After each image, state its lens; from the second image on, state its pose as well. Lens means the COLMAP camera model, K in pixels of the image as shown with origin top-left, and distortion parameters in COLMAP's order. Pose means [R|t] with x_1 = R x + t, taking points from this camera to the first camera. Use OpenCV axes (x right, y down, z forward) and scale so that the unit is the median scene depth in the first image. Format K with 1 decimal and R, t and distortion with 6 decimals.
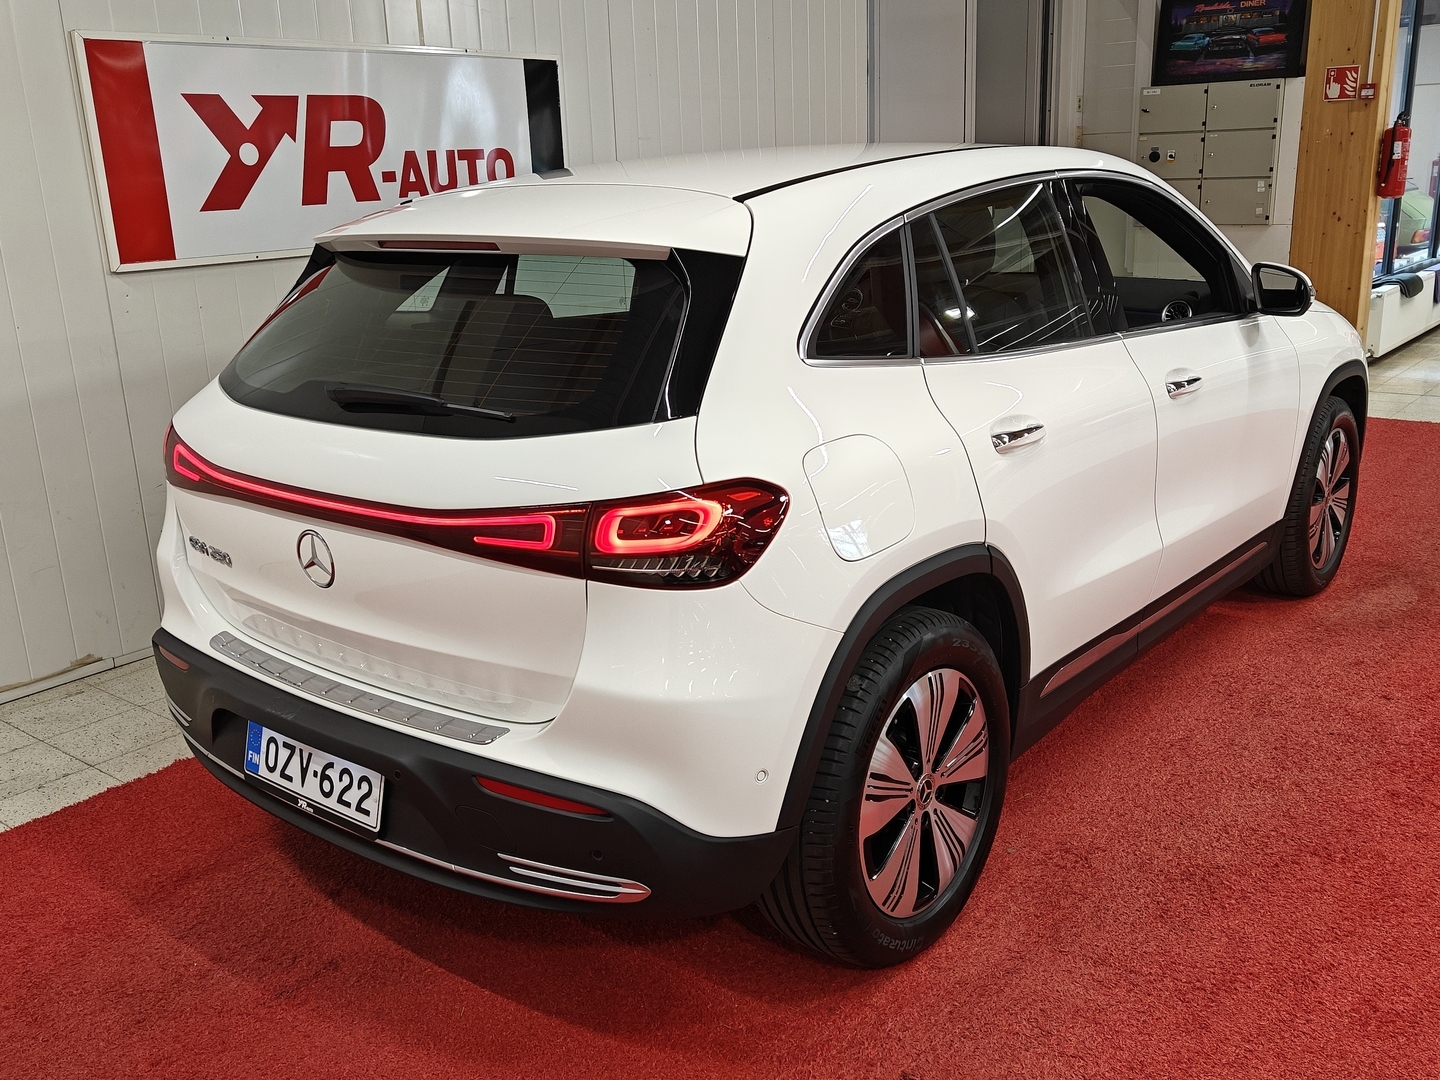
lens RADIAL K [[1331.7, 0, 720.0], [0, 1331.7, 540.0], [0, 0, 1]] dist [0.014999, 0.011651]
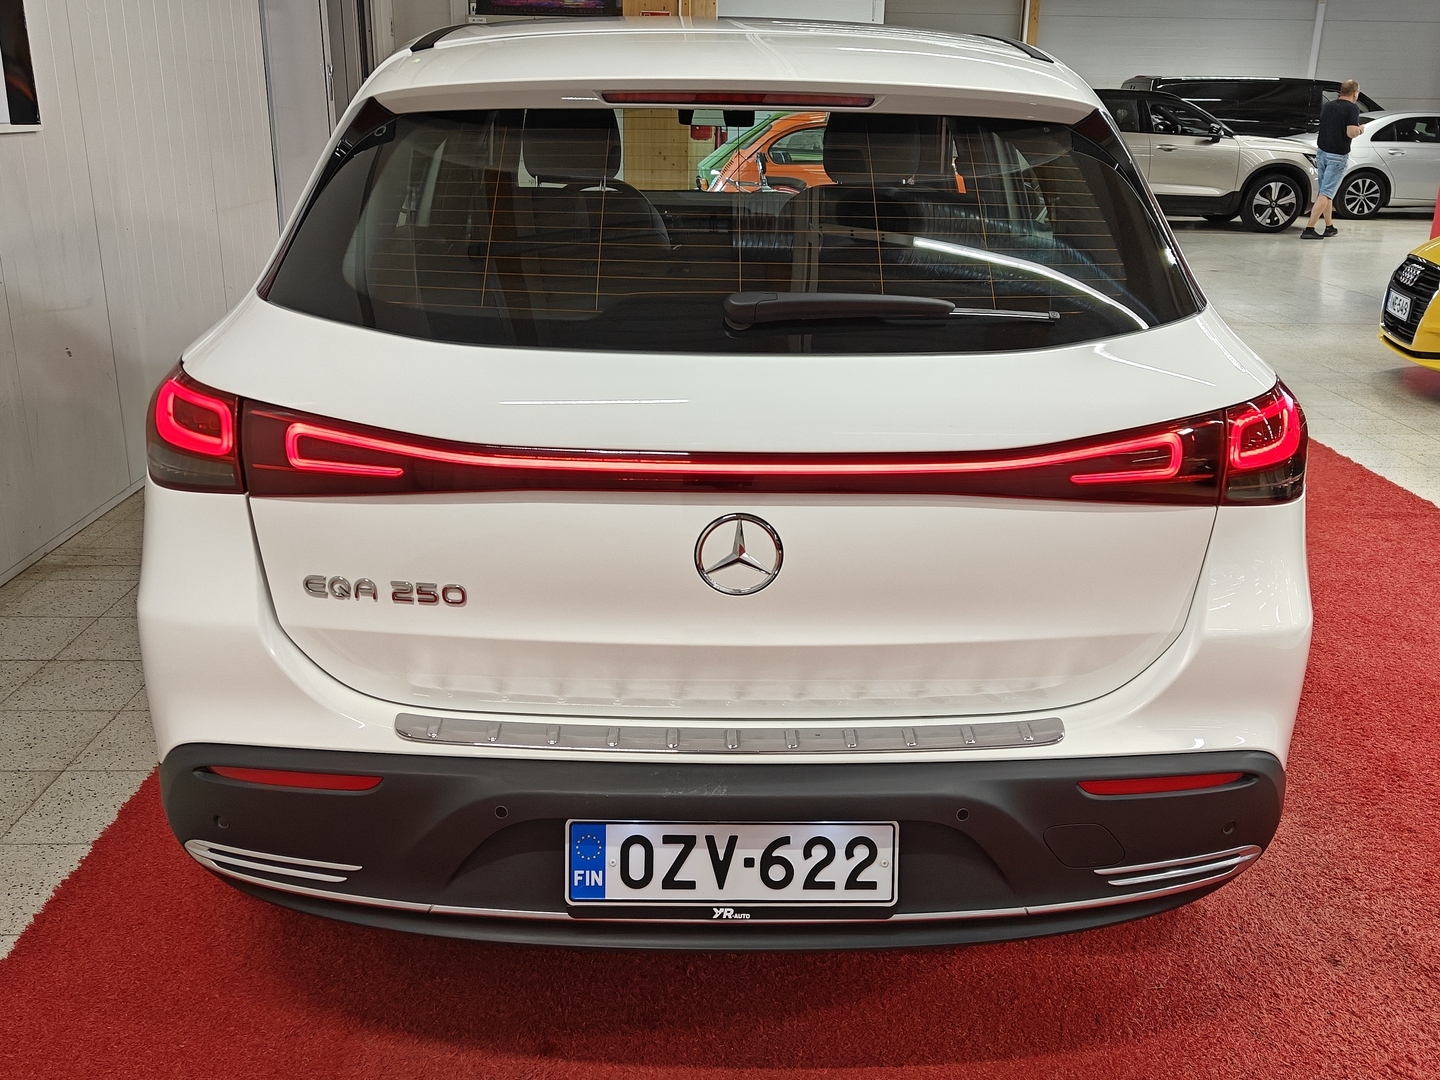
lens RADIAL K [[1316.9, 0, 789.2], [0, 1316.9, 538.3], [0, 0, 1]] dist [0.071225, -0.160884]
pose [[0.758323, -0.160987, 0.631688, -0.703961], [0.135205, 0.986796, 0.089177, -0.050599], [-0.637704, 0.017782, 0.770076, 0.459338]]
